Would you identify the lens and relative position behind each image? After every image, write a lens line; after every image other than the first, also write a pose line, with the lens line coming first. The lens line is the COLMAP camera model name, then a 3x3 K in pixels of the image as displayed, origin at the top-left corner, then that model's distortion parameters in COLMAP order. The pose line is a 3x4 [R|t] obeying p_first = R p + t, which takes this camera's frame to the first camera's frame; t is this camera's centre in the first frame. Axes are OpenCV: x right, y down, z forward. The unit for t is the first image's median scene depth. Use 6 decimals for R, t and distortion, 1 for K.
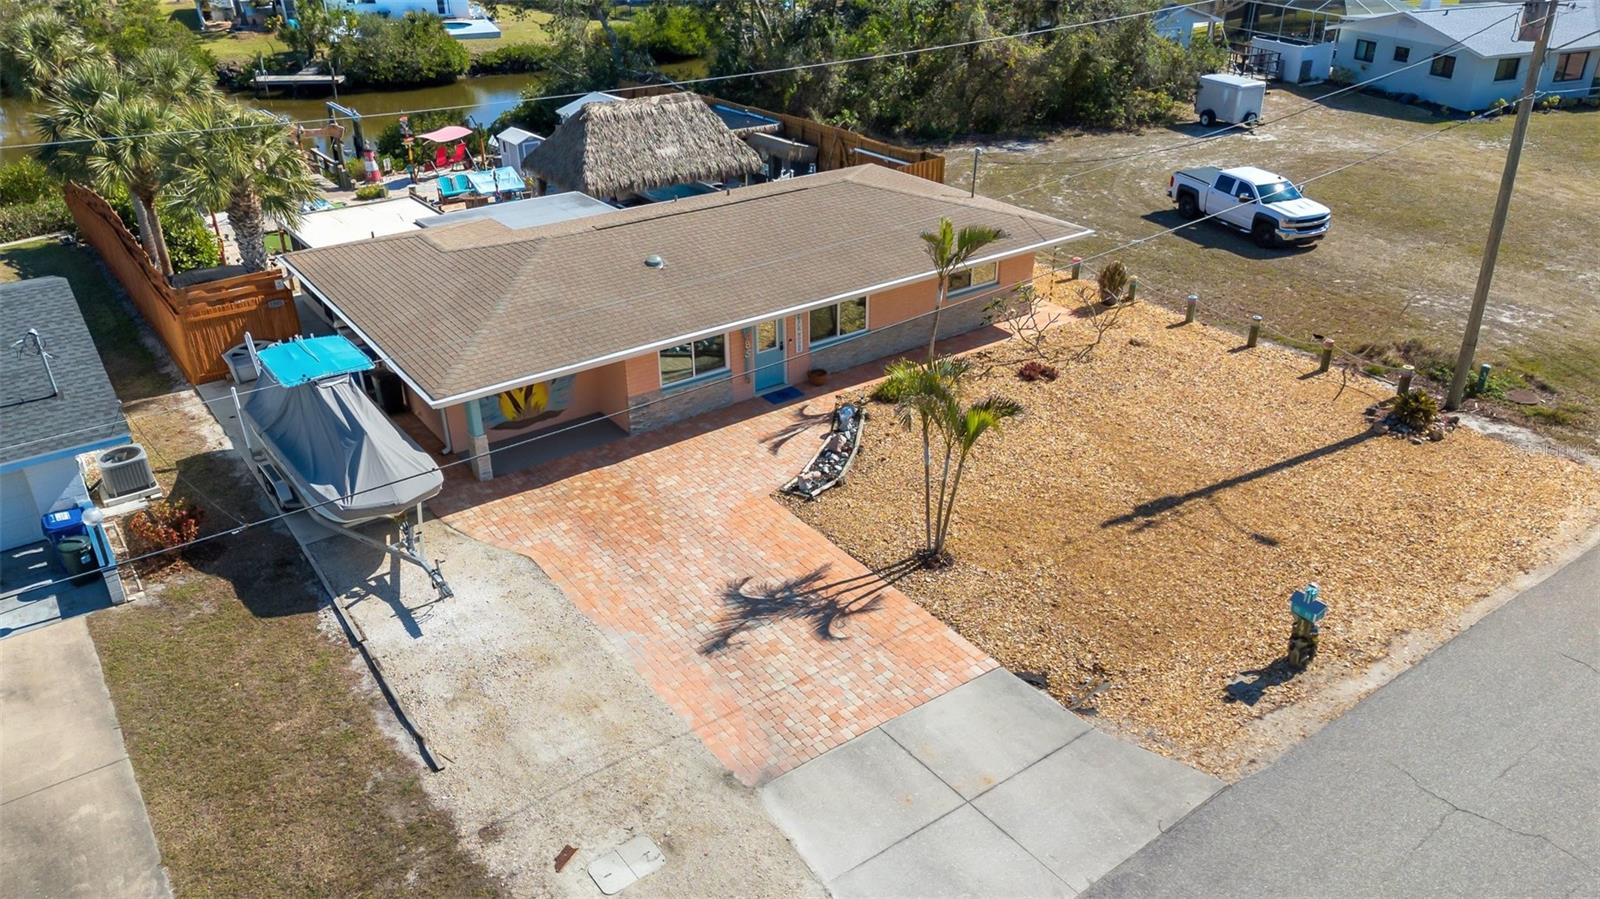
lens RADIAL K [[1140.6, 0, 800.0], [0, 1140.6, 449.5], [0, 0, 1]] dist [-0.001541, -0.000318]
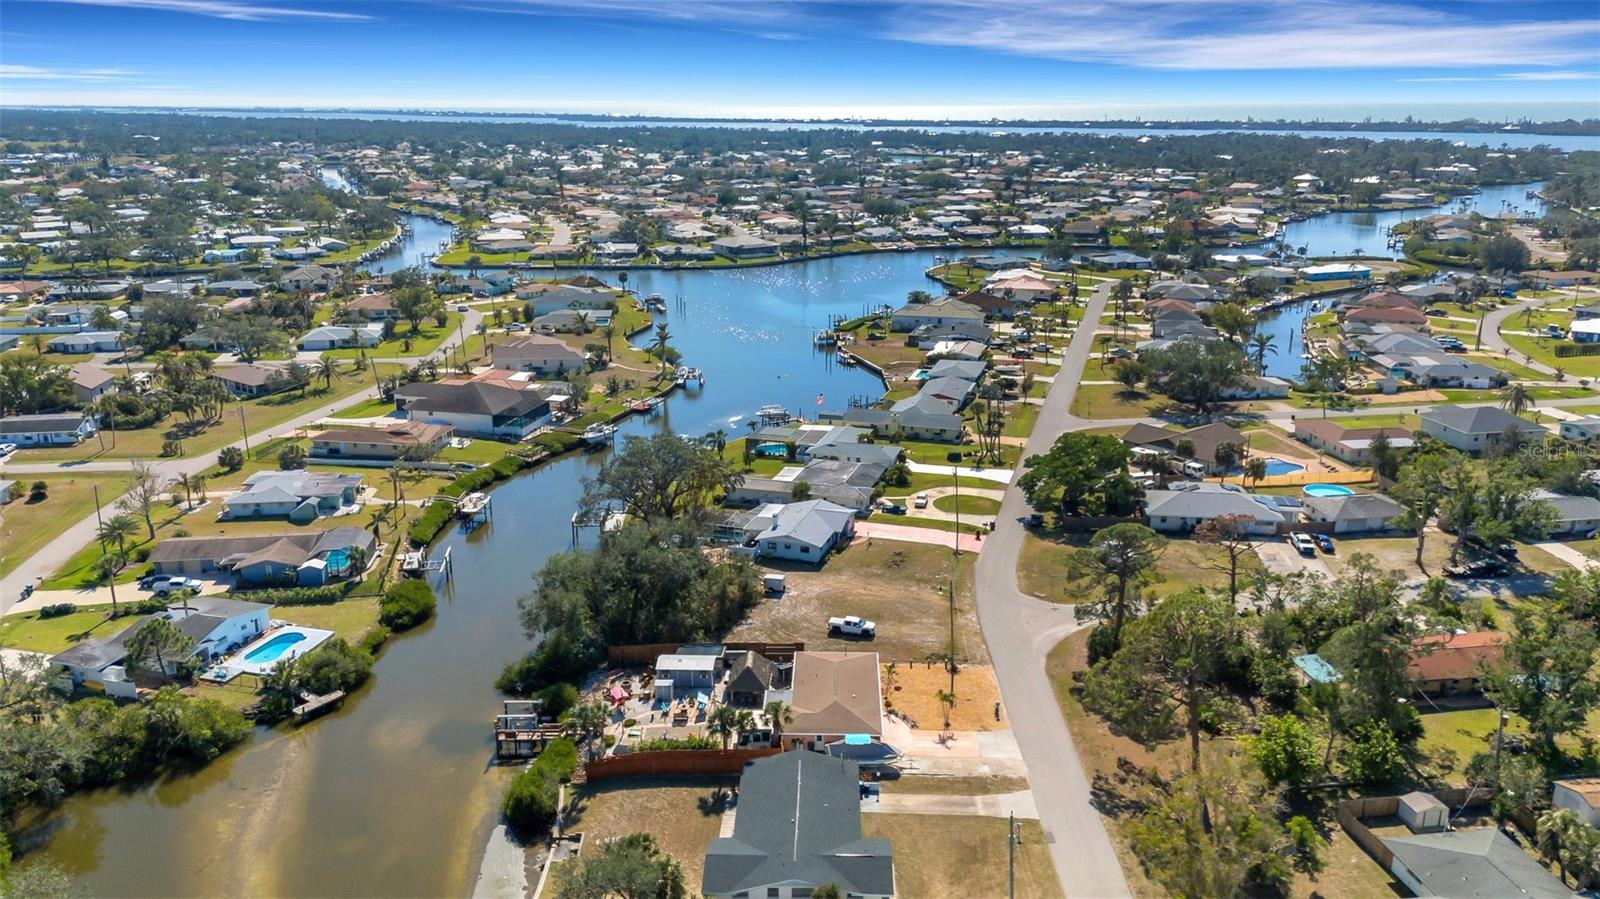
lens RADIAL K [[1140.6, 0, 800.0], [0, 1140.6, 449.5], [0, 0, 1]] dist [-0.001541, -0.000318]
pose [[0.601914, -0.186594, 0.776455, -2.793668], [0.362785, 0.930083, -0.057721, -0.694106], [-0.711398, 0.316430, 0.627524, -1.513555]]
